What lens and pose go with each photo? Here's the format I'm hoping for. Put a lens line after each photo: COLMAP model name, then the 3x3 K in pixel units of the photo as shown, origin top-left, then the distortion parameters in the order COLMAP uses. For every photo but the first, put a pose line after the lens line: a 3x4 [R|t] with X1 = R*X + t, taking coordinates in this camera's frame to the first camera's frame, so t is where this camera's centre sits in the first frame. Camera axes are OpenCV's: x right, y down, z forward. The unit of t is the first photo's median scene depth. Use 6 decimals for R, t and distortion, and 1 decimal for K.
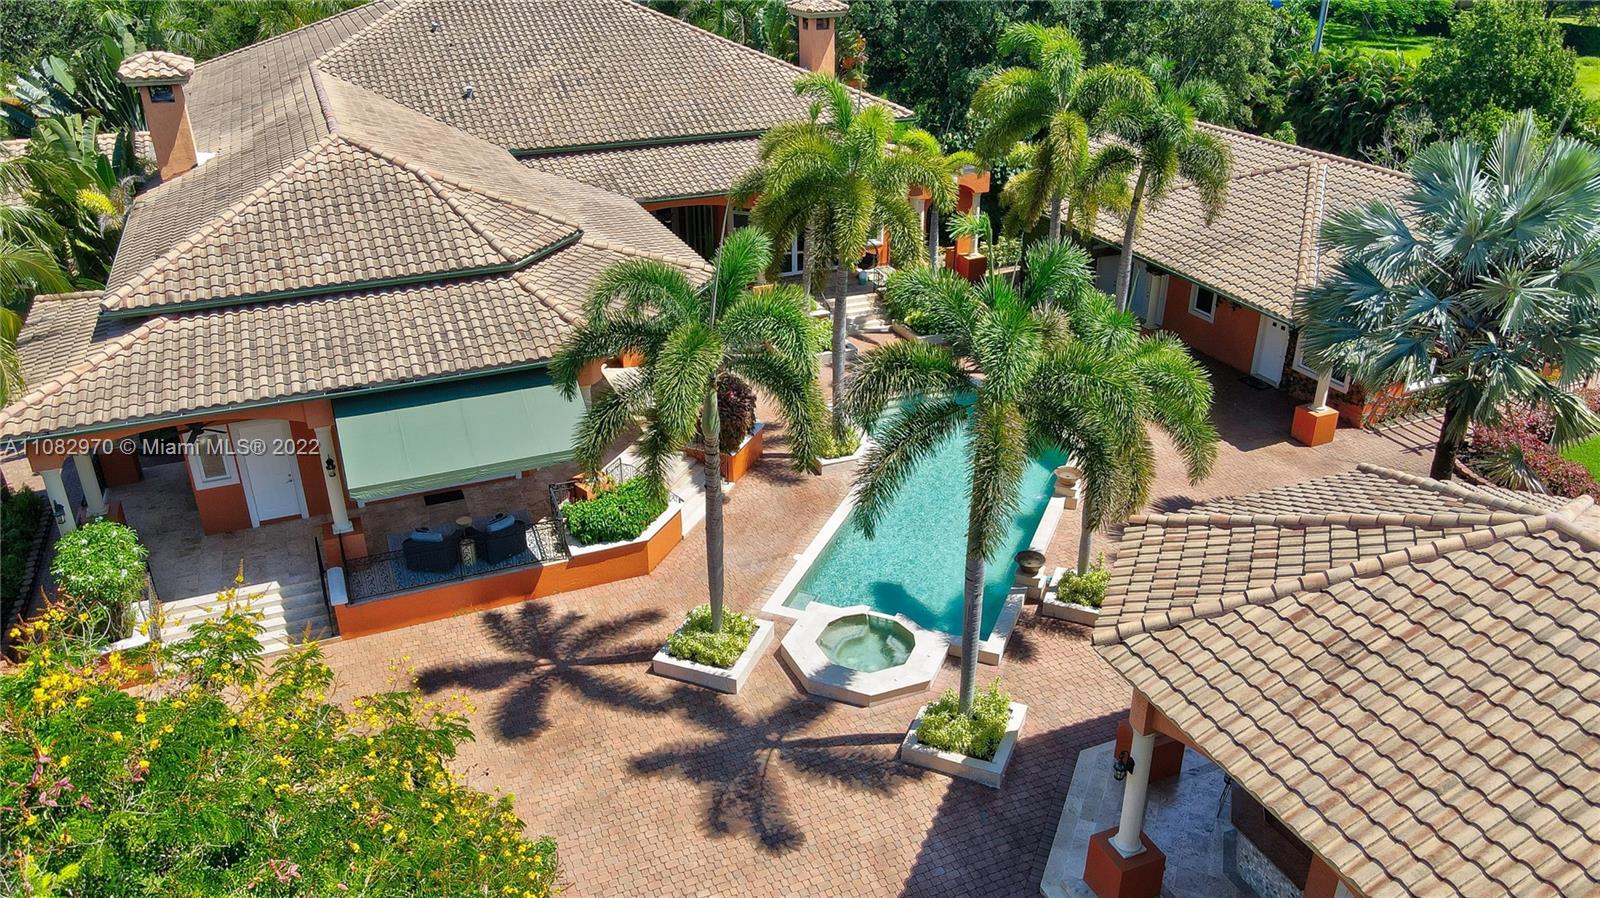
lens RADIAL K [[1164.3, 0, 802.3], [0, 1164.3, 444.7], [0, 0, 1]] dist [0.002121, 0.001169]
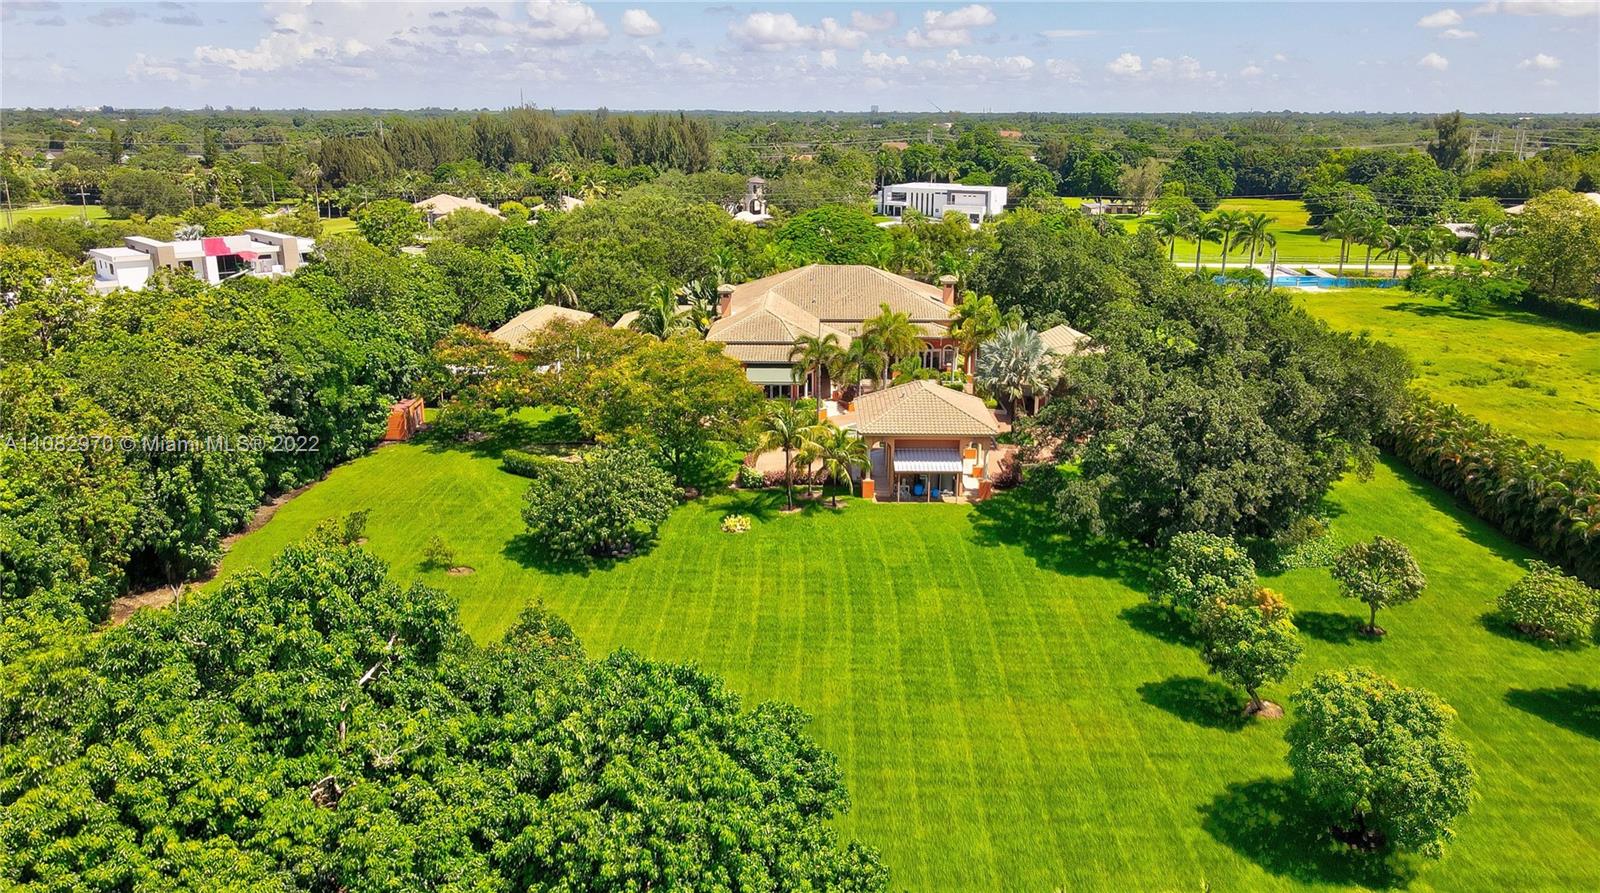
lens RADIAL K [[1164.3, 0, 799.3], [0, 1164.3, 447.8], [0, 0, 1]] dist [0.002121, 0.001169]
pose [[0.908948, 0.115427, -0.400611, 1.138380], [-0.184824, 0.972888, -0.139031, 0.608857], [0.373702, 0.200415, 0.905638, -2.055819]]
